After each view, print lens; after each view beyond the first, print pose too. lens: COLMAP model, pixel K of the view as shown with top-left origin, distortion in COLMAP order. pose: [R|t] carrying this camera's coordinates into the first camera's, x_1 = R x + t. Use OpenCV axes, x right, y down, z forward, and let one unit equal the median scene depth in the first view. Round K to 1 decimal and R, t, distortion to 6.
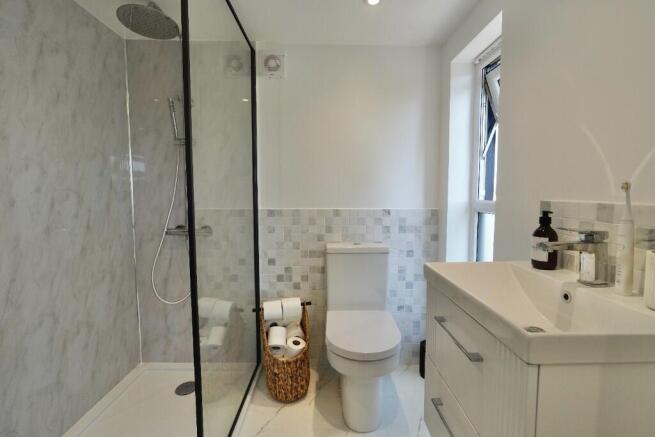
lens RADIAL K [[297.4, 0, 329.1], [0, 297.4, 217.6], [0, 0, 1]] dist [-0.016660, 0.000979]
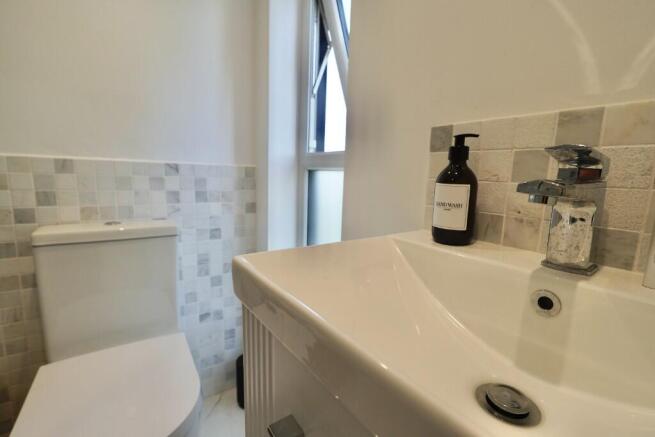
lens RADIAL K [[297.4, 0, 329.1], [0, 297.4, 217.6], [0, 0, 1]] dist [-0.016660, 0.000979]
pose [[0.821541, -0.050607, 0.567899, 0.109523], [0.008809, 0.997061, 0.076107, 0.039103], [-0.570082, -0.057523, 0.819572, 0.325779]]
